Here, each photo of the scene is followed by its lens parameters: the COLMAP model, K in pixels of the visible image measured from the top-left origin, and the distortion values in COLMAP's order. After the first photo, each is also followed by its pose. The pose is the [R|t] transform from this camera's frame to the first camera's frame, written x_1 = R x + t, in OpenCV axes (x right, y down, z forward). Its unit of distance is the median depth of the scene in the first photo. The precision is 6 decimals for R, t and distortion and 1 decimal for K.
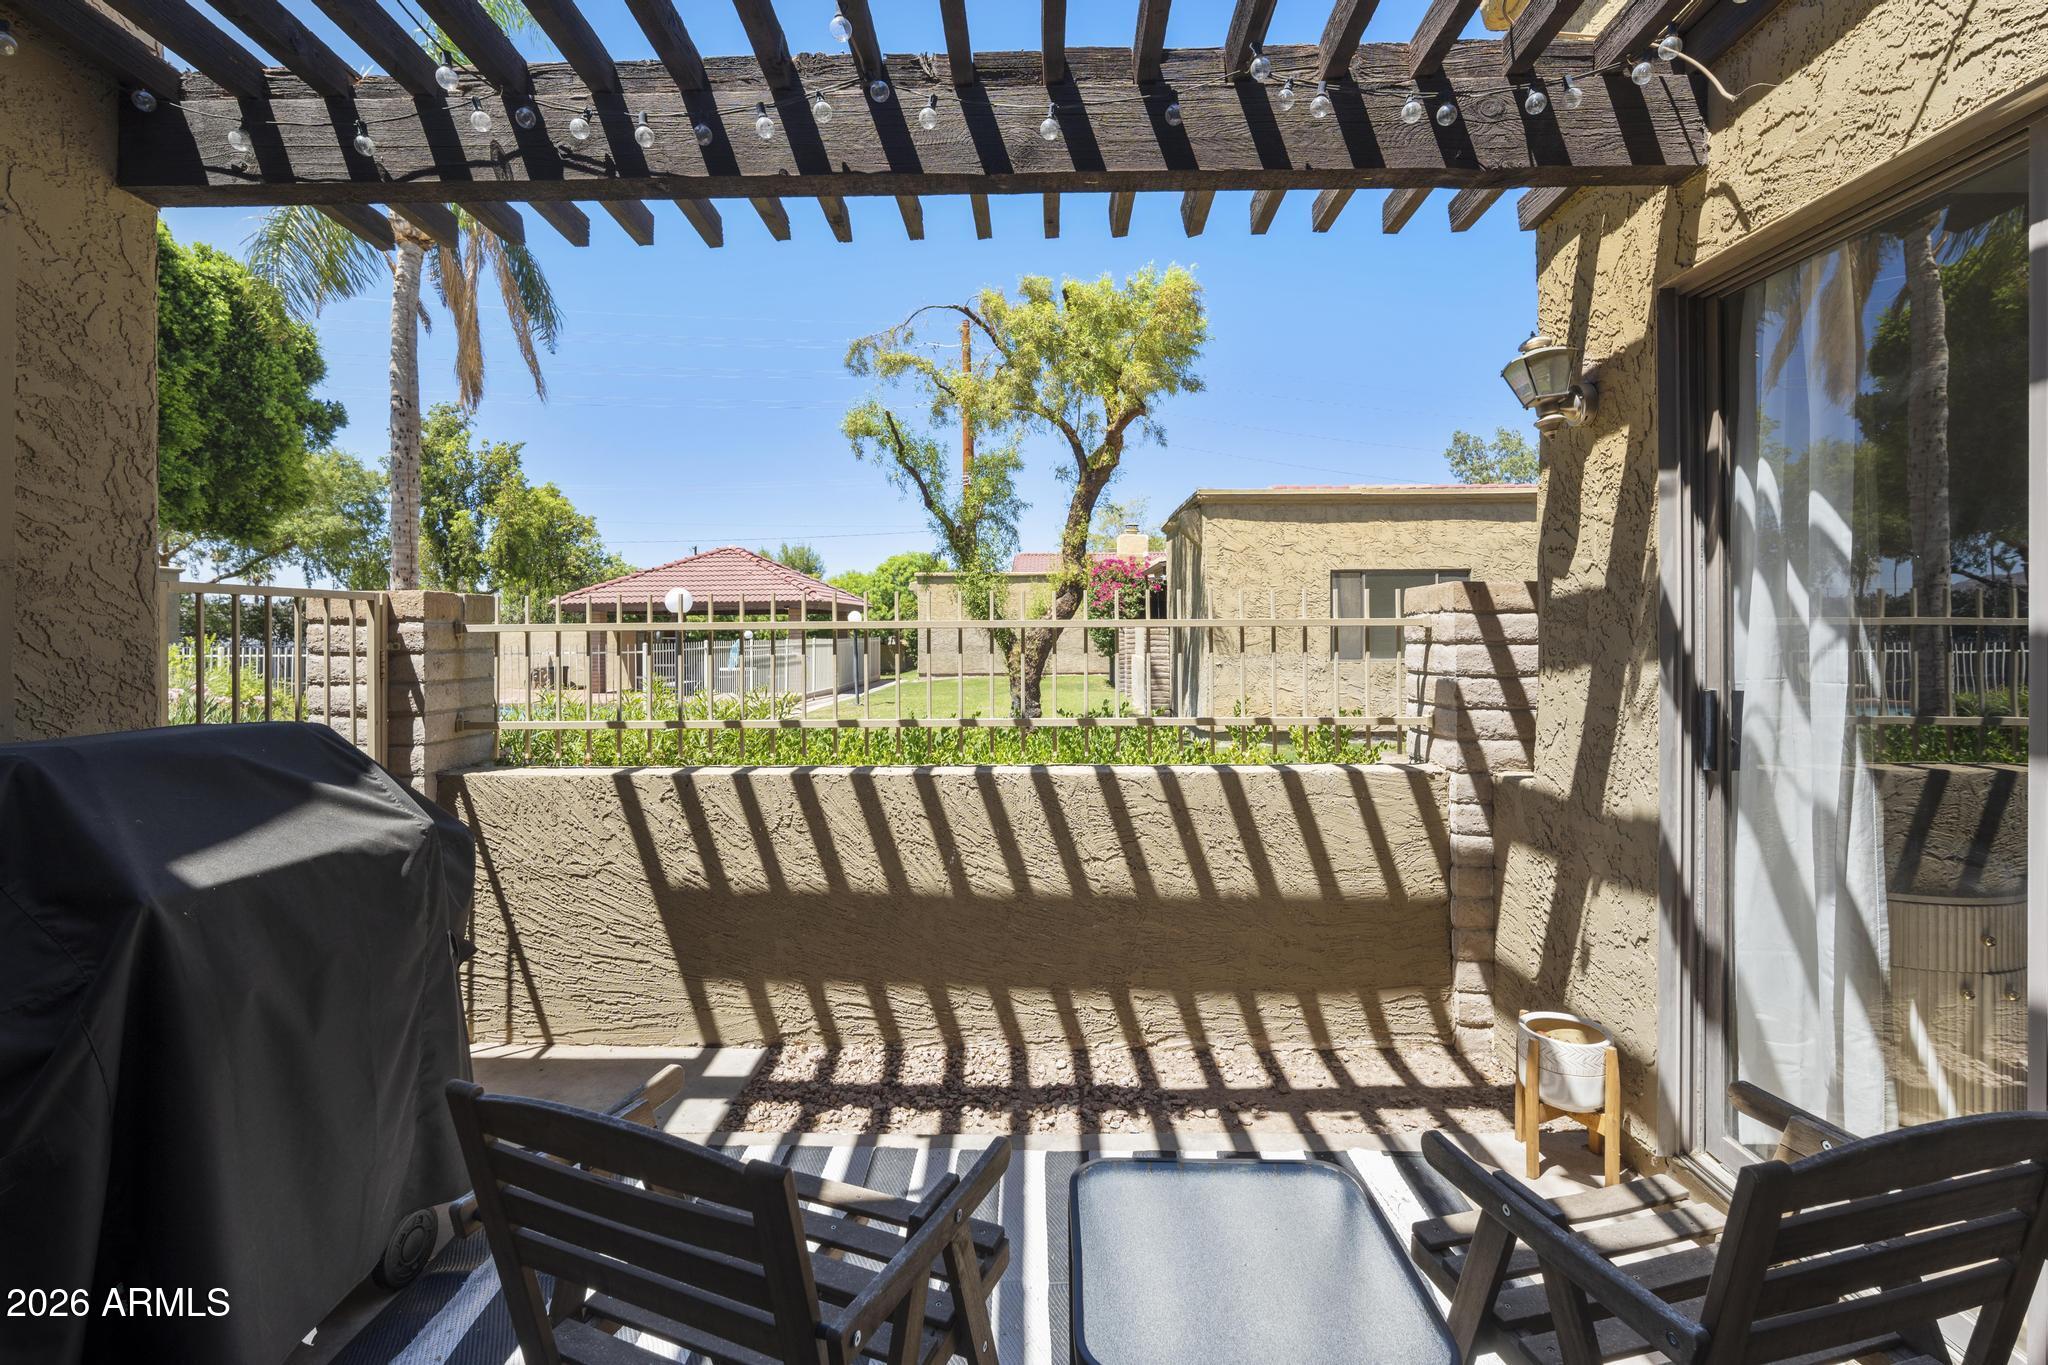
lens RADIAL K [[903.9, 0, 1031.7], [0, 903.9, 631.9], [0, 0, 1]] dist [-0.008521, 0.000369]
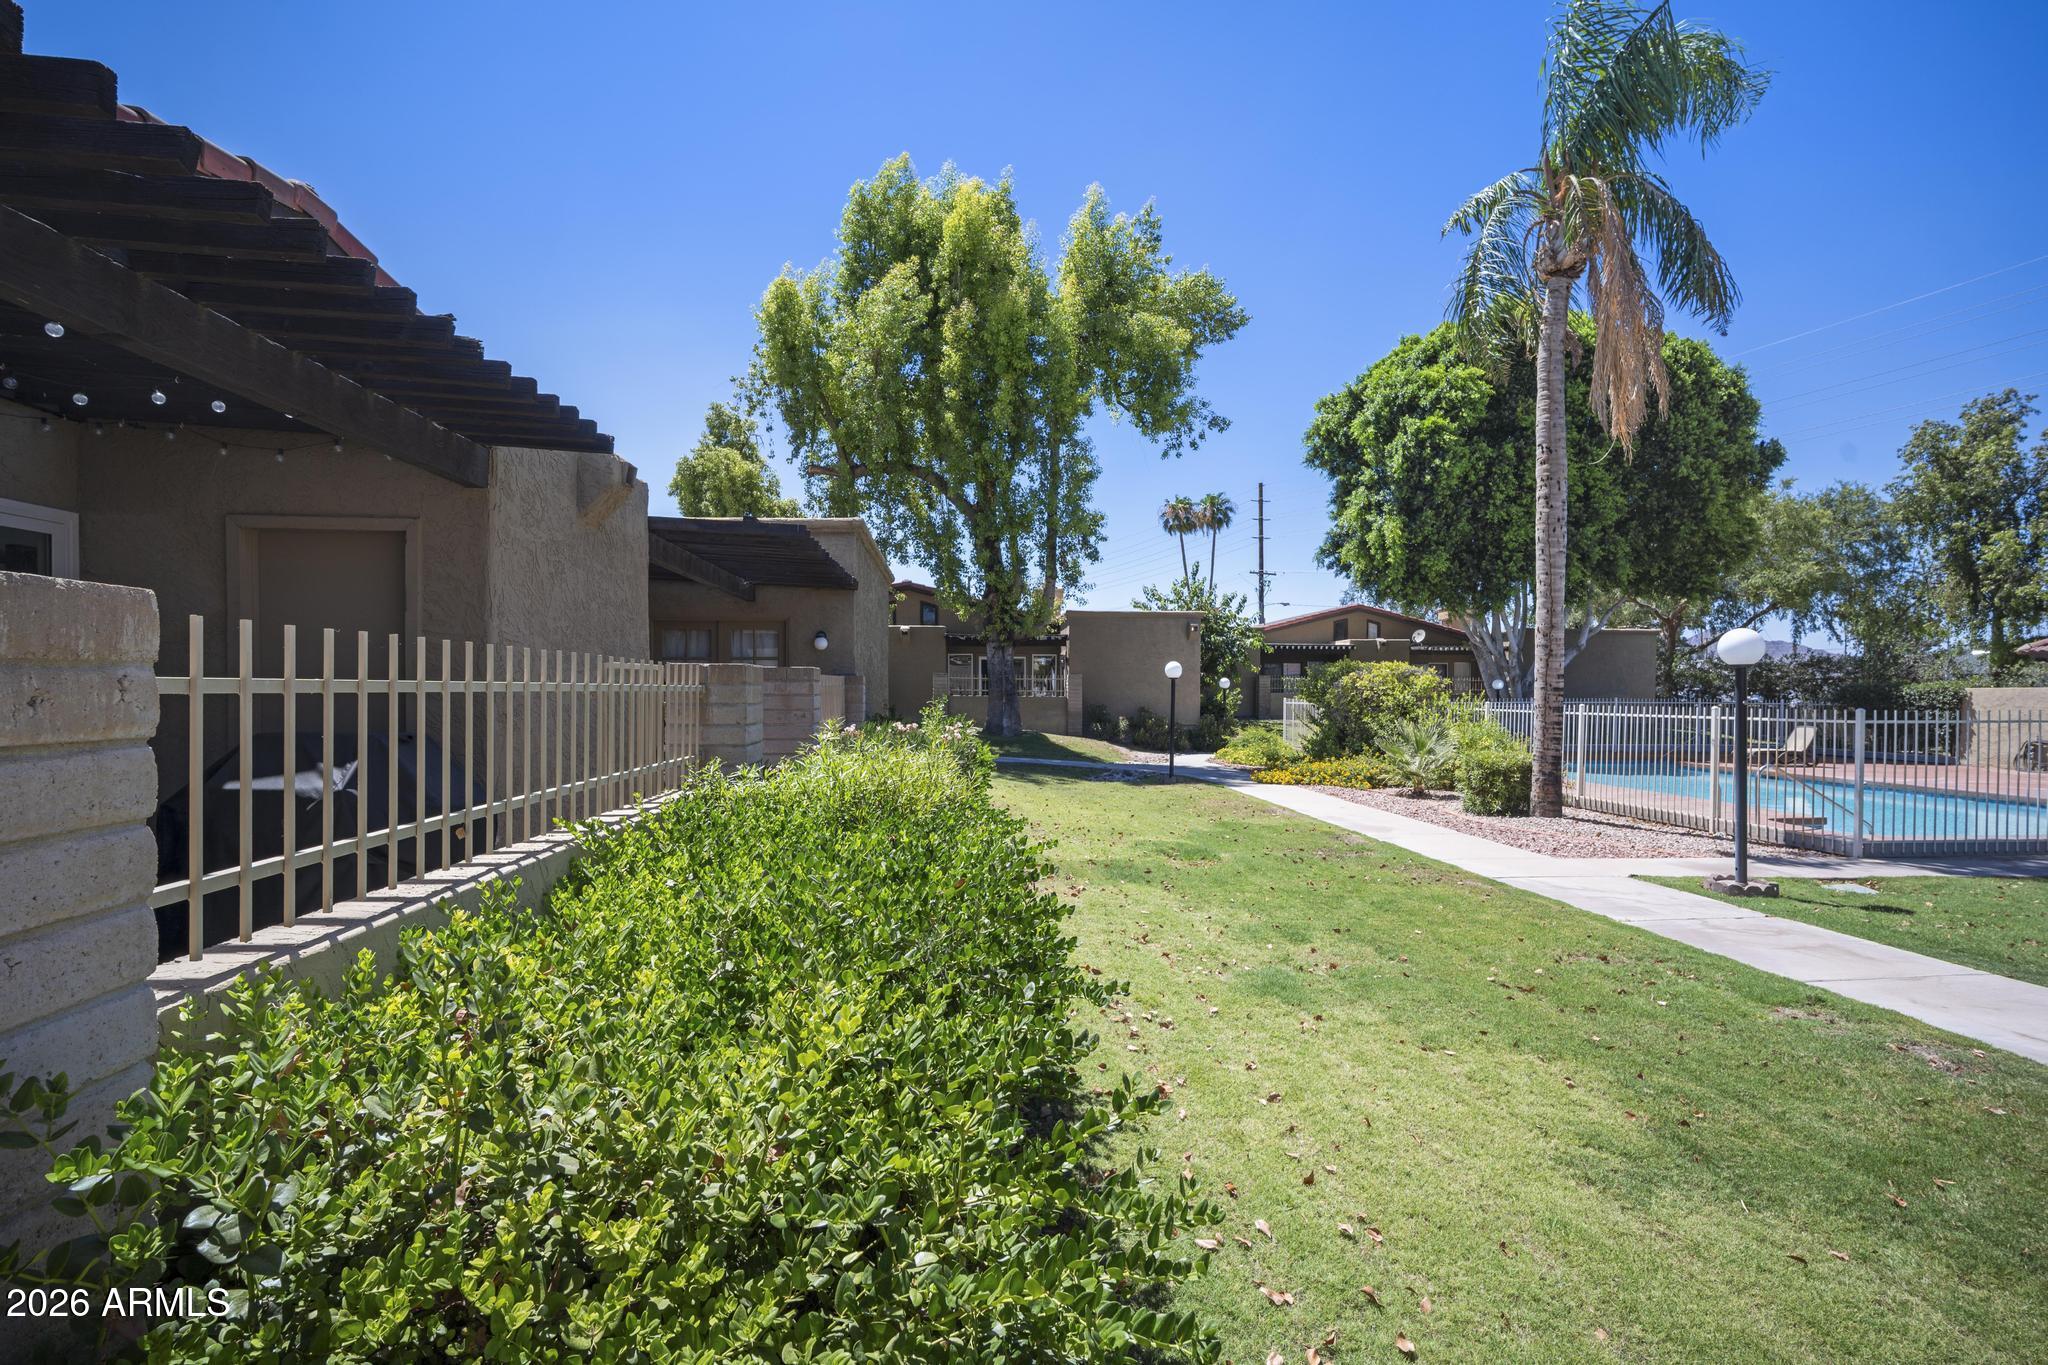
lens RADIAL K [[898.9, 0, 1001.7], [0, 898.9, 688.5], [0, 0, 1]] dist [-0.007348, 0.000892]
pose [[0.060443, 0.008959, -0.998131, 1.045404], [-0.009102, 0.999923, 0.008424, -0.005547], [0.998130, 0.008576, 0.060520, 1.622343]]
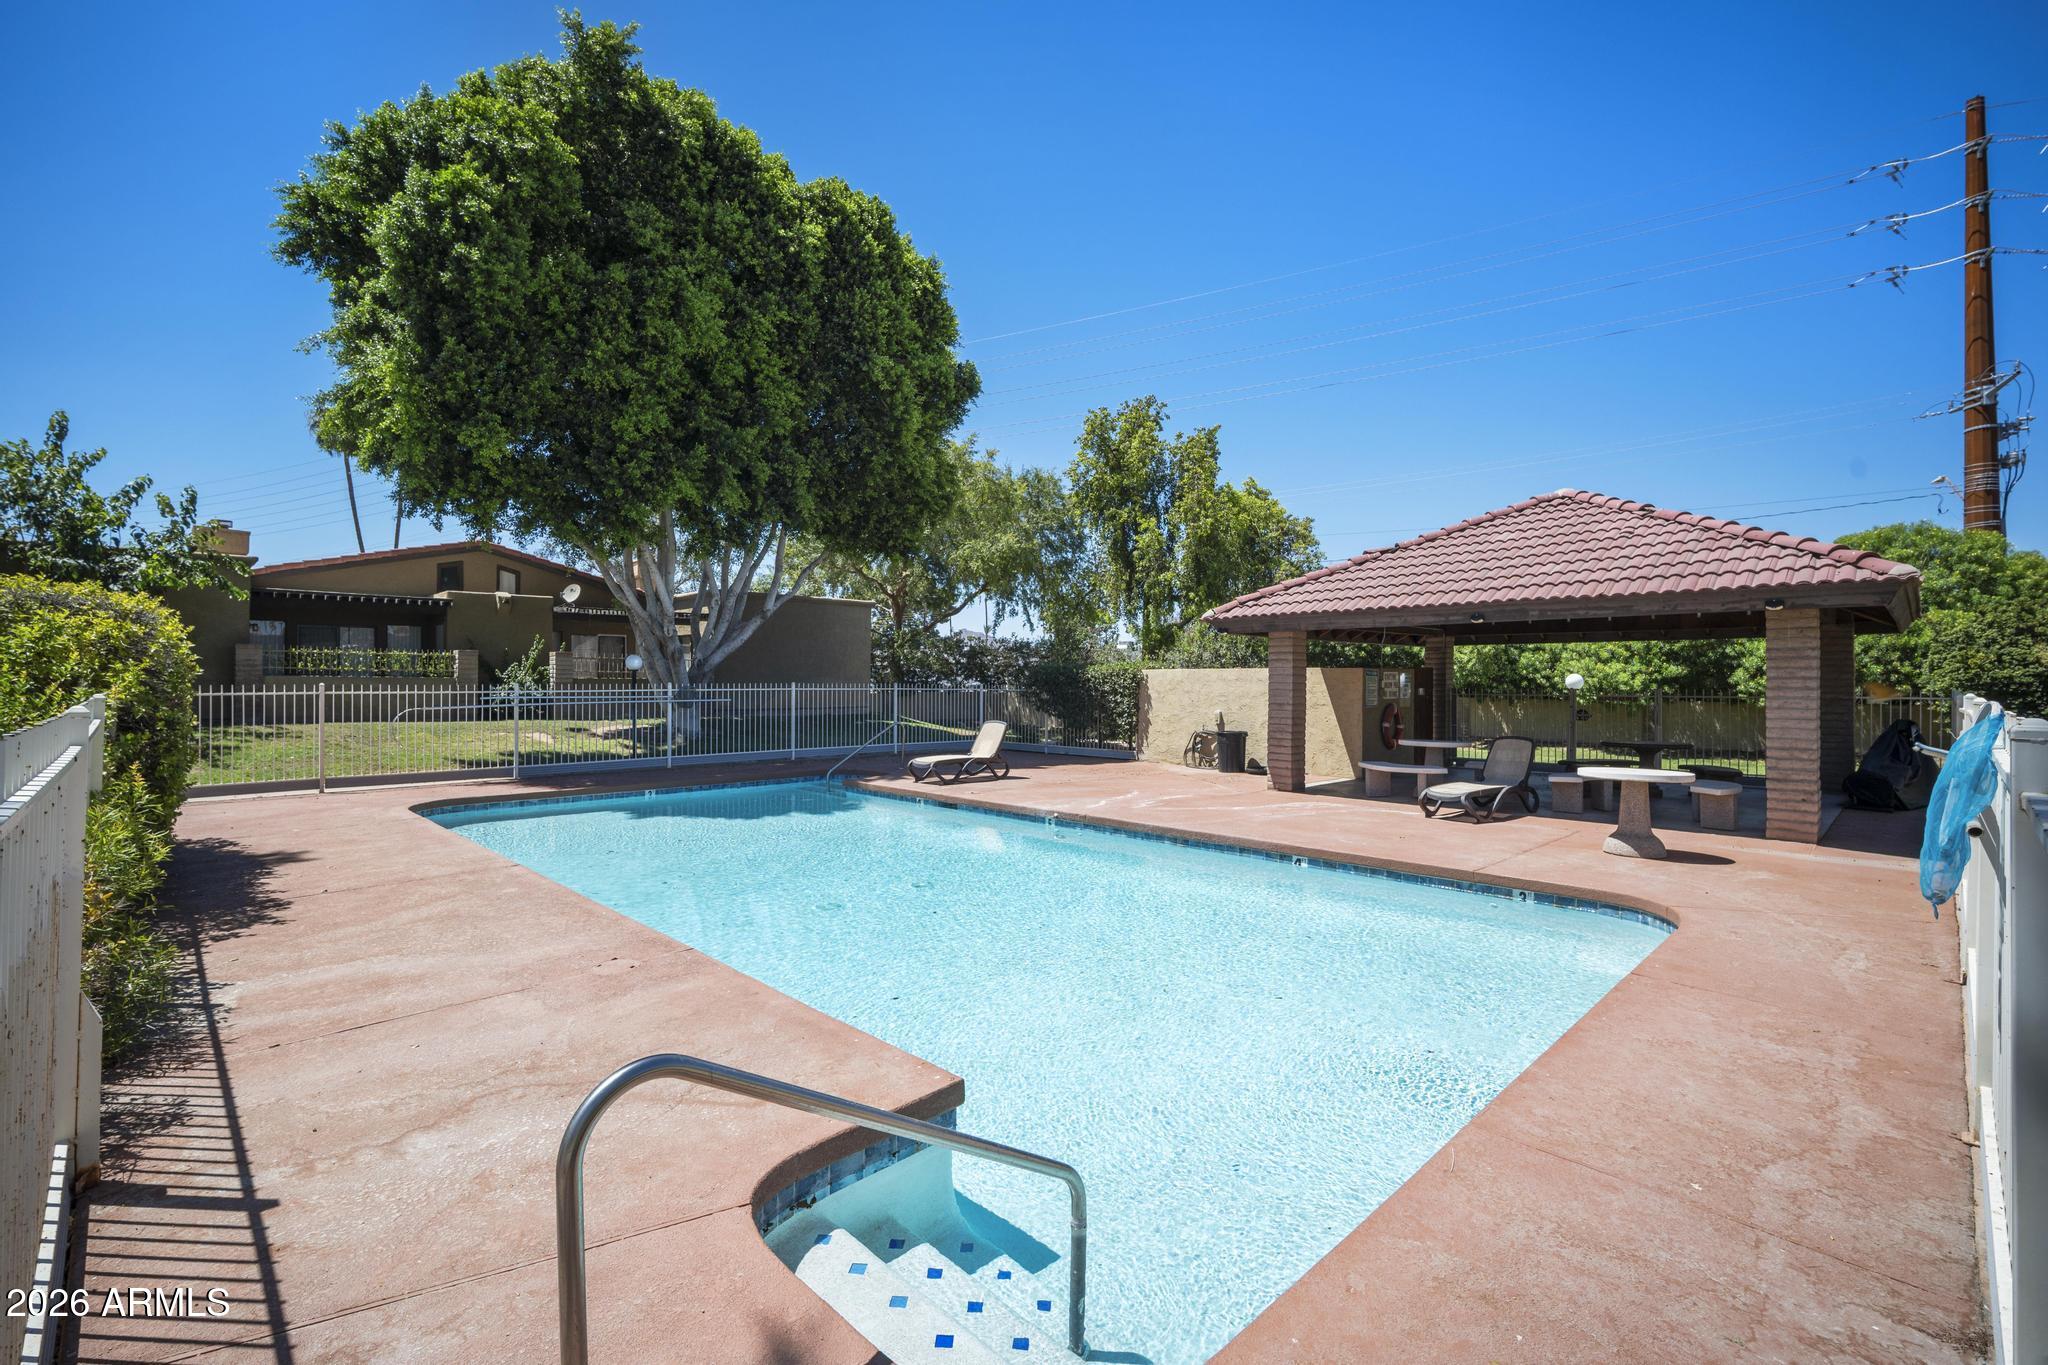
lens RADIAL K [[898.2, 0, 1014.1], [0, 898.2, 704.9], [0, 0, 1]] dist [-0.000529, 0.000276]
pose [[0.705550, 0.023345, -0.708275, -2.267580], [-0.002531, 0.999534, 0.030424, 0.047067], [0.708655, -0.019672, 0.705280, 5.238822]]
